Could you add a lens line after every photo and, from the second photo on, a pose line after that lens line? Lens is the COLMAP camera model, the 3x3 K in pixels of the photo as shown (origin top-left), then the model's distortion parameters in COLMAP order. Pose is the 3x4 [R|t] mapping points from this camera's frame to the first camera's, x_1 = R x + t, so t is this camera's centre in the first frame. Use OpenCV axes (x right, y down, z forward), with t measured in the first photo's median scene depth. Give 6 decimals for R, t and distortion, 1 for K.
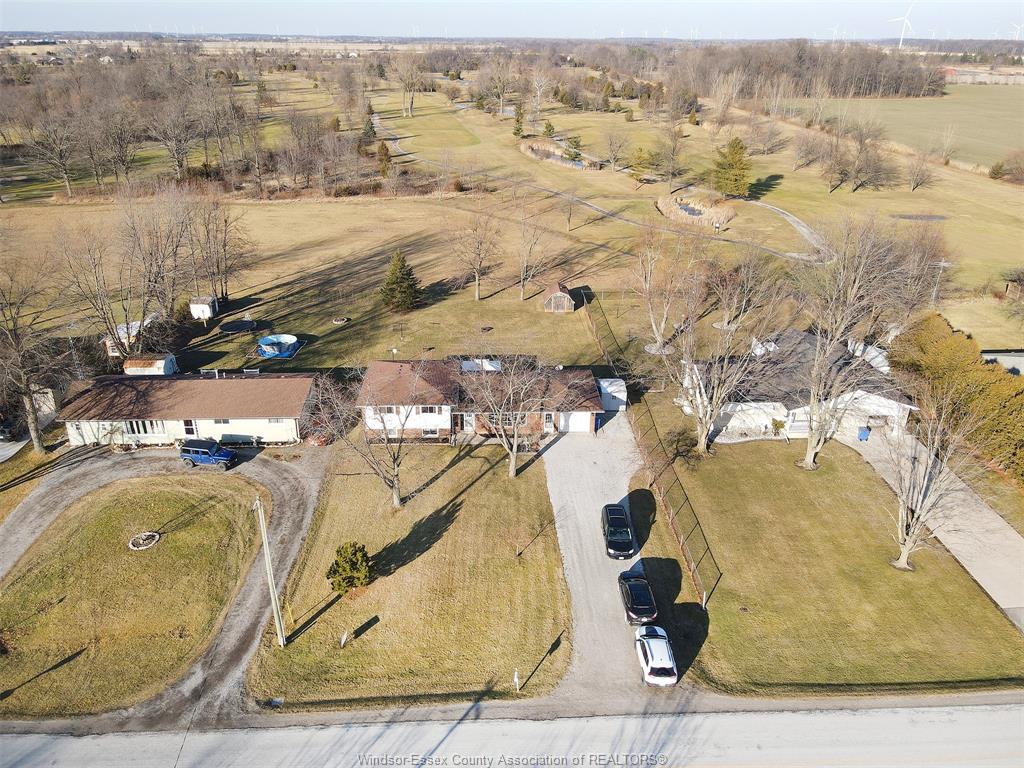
lens RADIAL K [[741.4, 0, 512.0], [0, 741.4, 384.0], [0, 0, 1]] dist [0.013772, 0.009501]
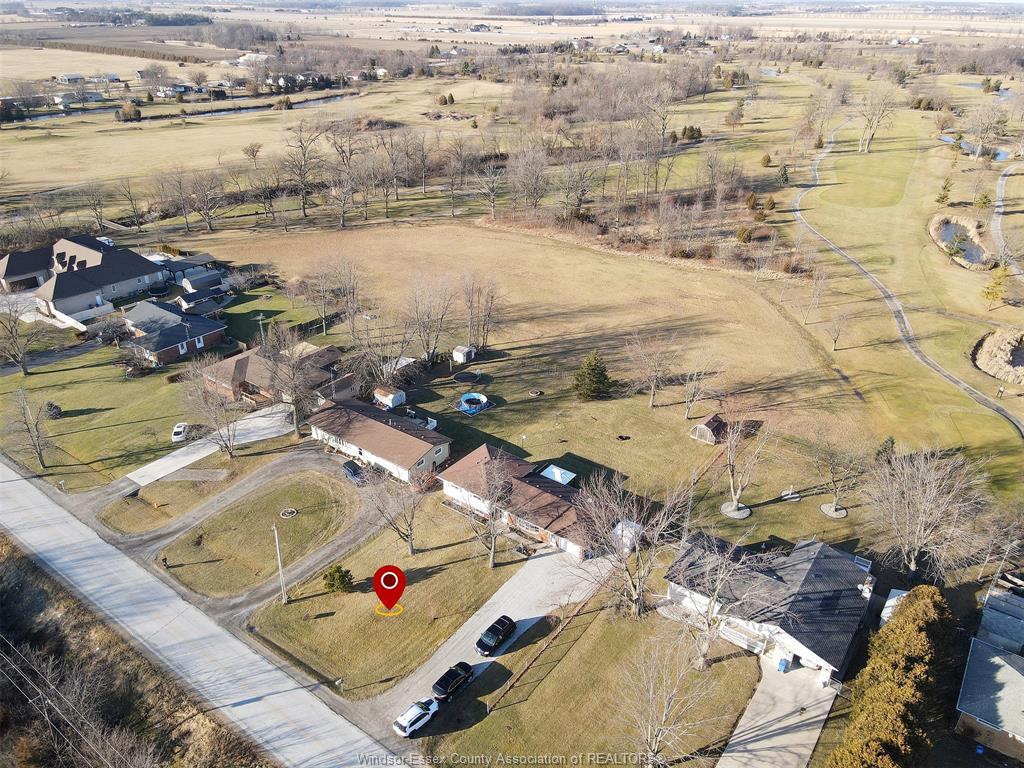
lens RADIAL K [[754.6, 0, 514.1], [0, 754.6, 363.6], [0, 0, 1]] dist [0.009865, 0.009398]
pose [[0.783579, 0.276378, -0.556434, 0.677526], [-0.272446, 0.957758, 0.092051, -0.361397], [0.558370, 0.079469, 0.825777, -0.173803]]
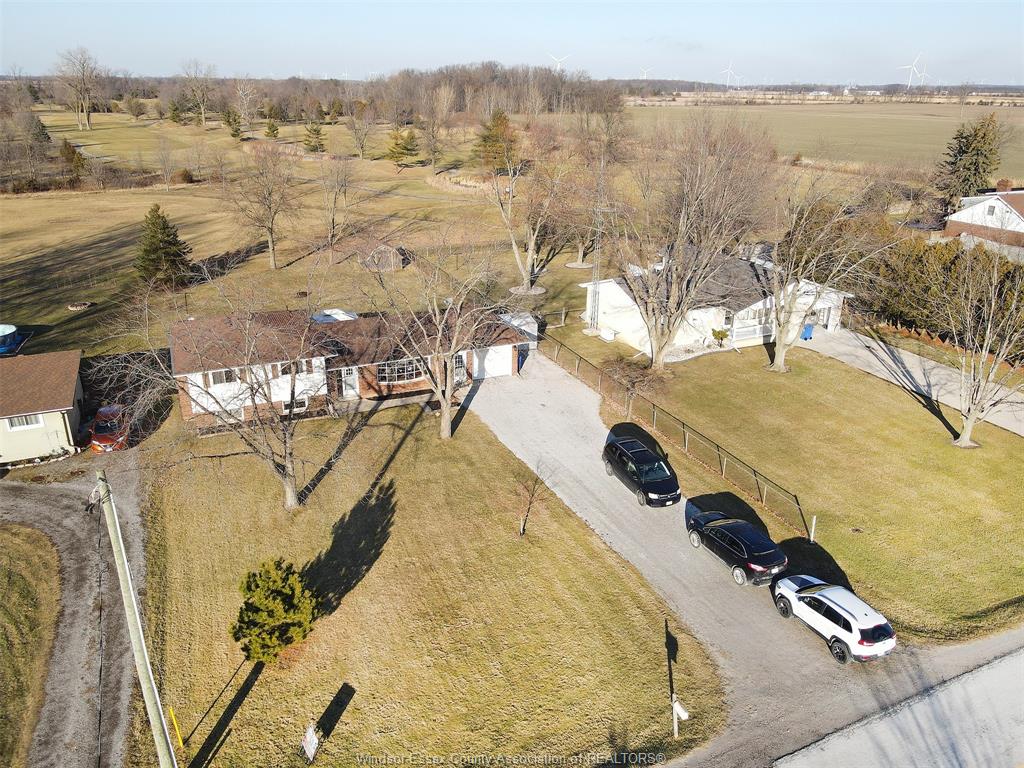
lens RADIAL K [[741.4, 0, 512.0], [0, 741.4, 384.0], [0, 0, 1]] dist [0.013772, 0.009501]
pose [[0.925645, -0.141307, 0.351017, -0.164875], [0.157398, 0.987379, -0.017580, 0.091144], [-0.344103, 0.071522, 0.936204, 0.317439]]
